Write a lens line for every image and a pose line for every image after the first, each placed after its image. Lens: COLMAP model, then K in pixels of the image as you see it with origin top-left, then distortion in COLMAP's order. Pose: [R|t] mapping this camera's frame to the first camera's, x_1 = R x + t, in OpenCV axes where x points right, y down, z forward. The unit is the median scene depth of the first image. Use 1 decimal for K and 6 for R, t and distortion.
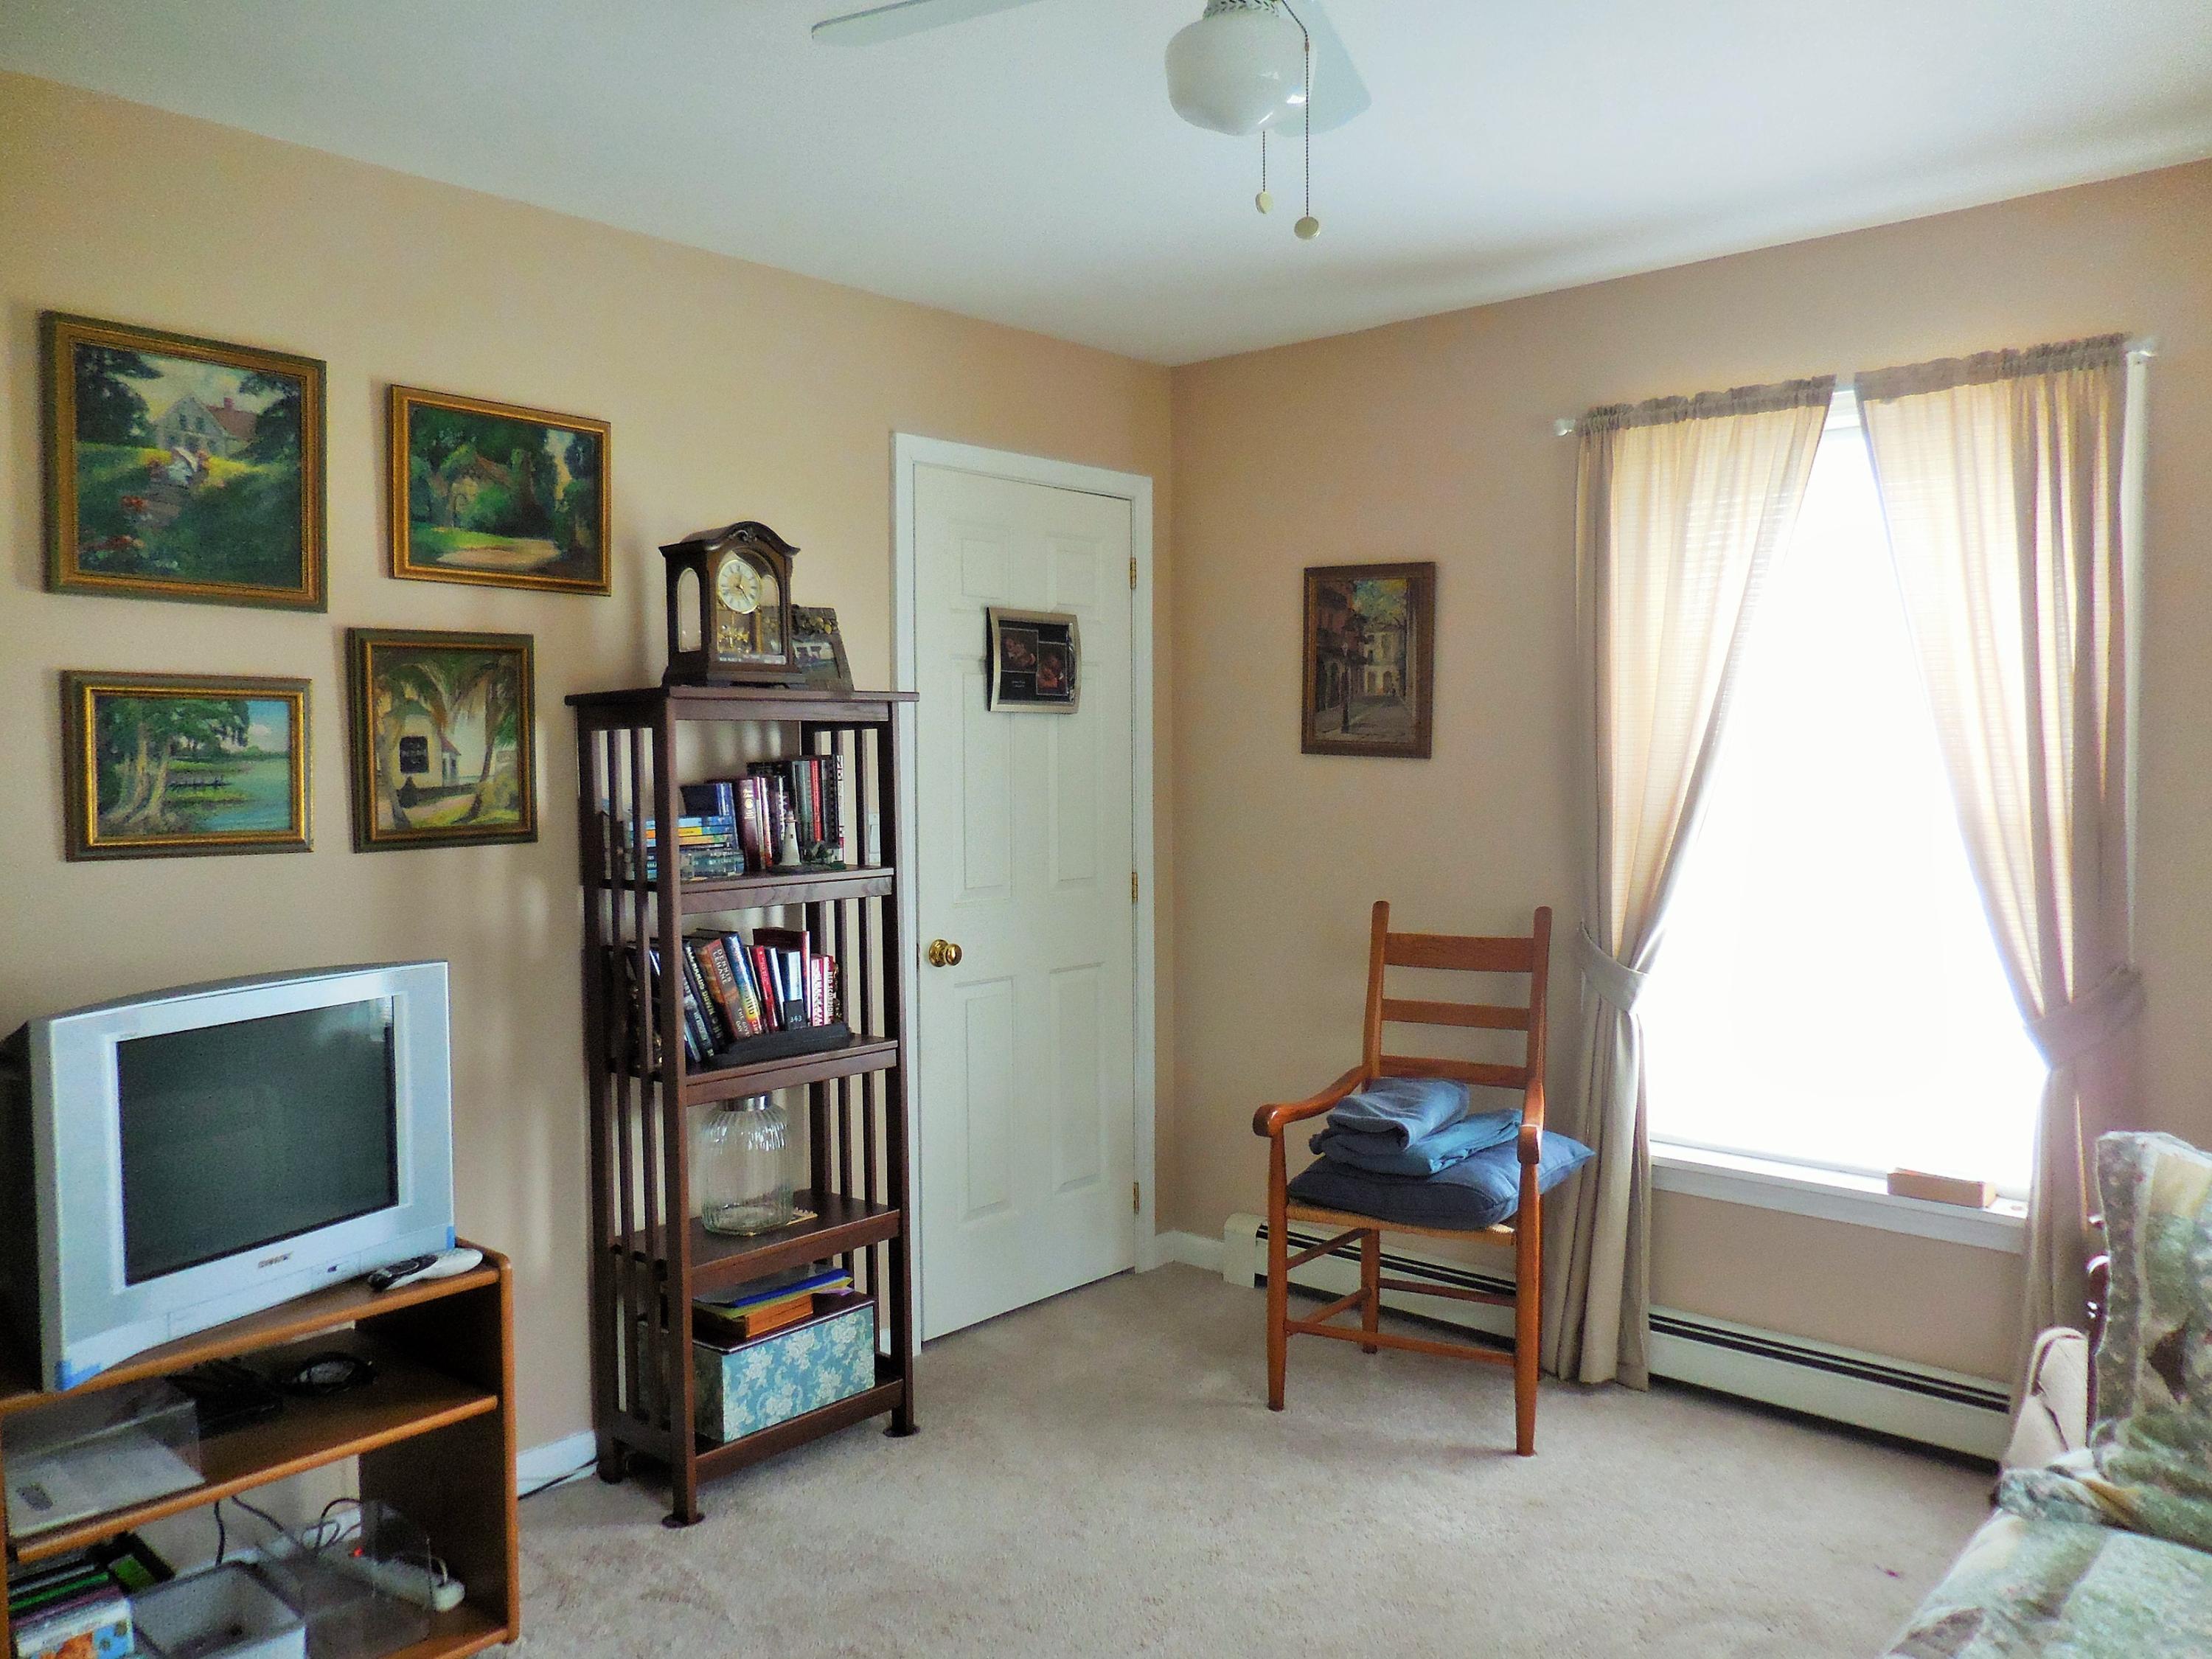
lens RADIAL K [[1648.0, 0, 1106.0], [0, 1648.0, 829.5], [0, 0, 1]] dist [0.000036, -0.003331]
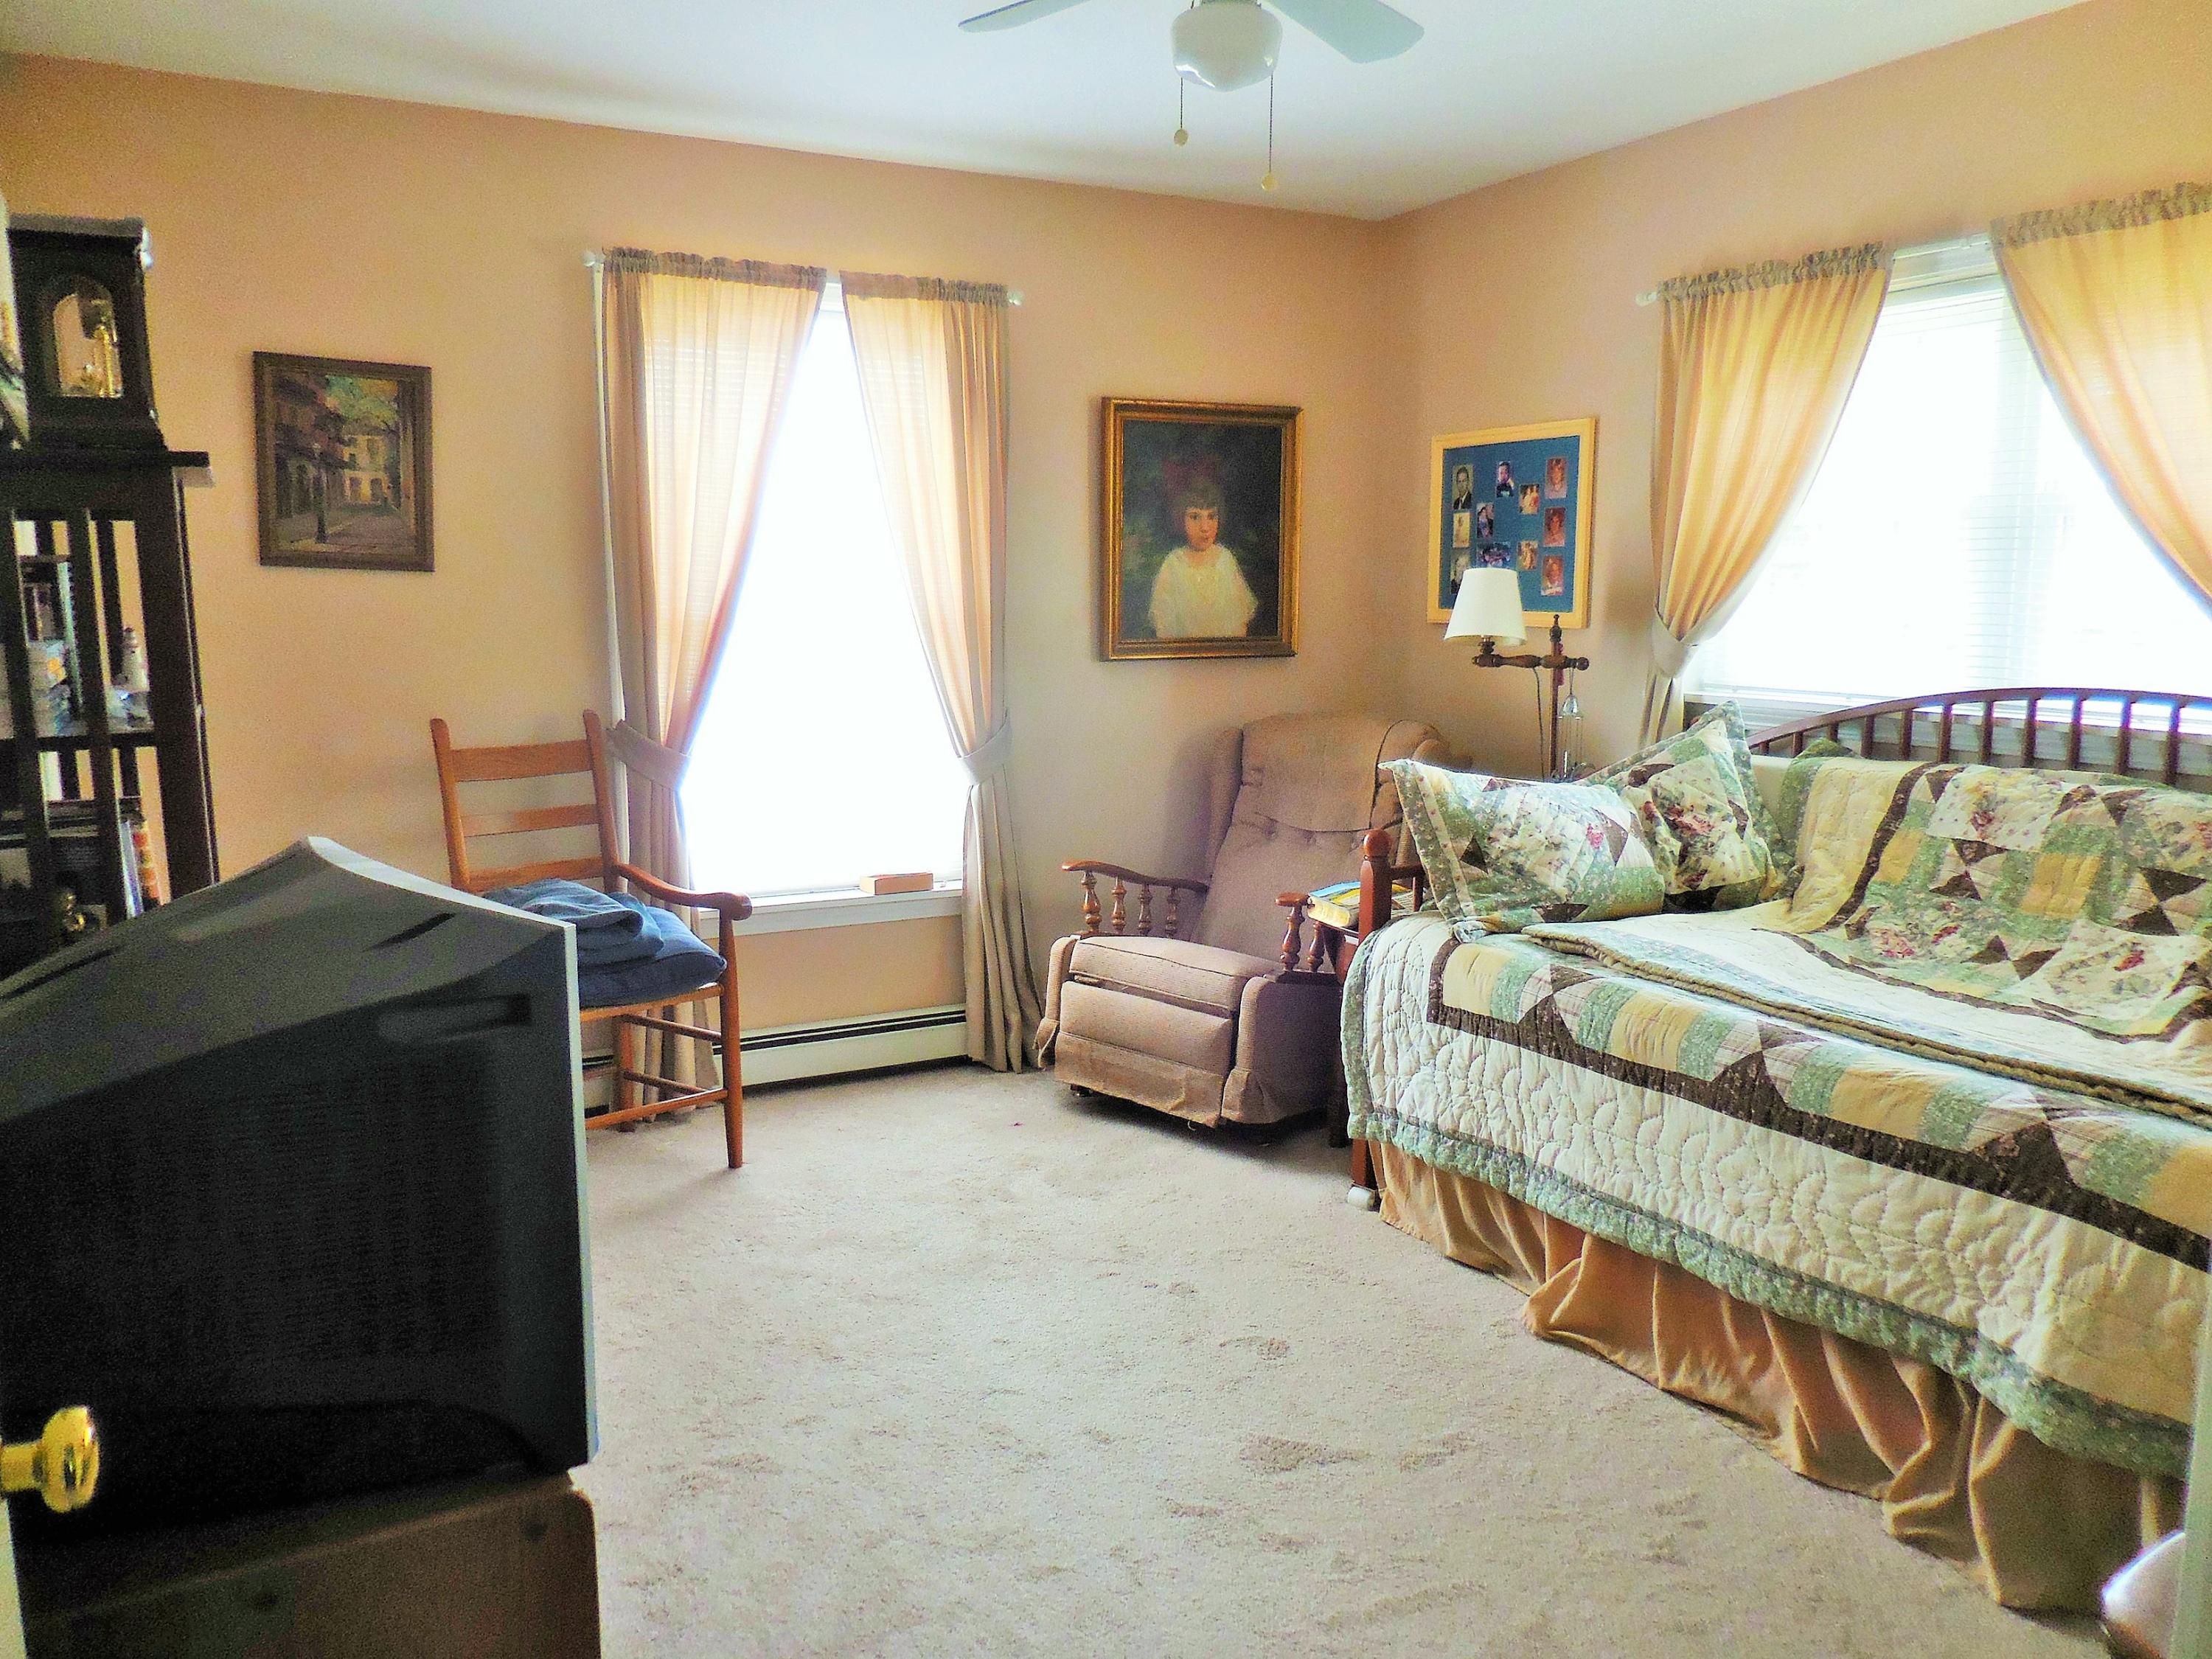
lens RADIAL K [[1648.0, 0, 1106.0], [0, 1648.0, 829.5], [0, 0, 1]] dist [0.000036, -0.003331]
pose [[0.362887, -0.138091, 0.921544, -0.590566], [0.041162, 0.990369, 0.132195, -0.004135], [-0.930924, -0.010039, 0.365076, 0.269525]]
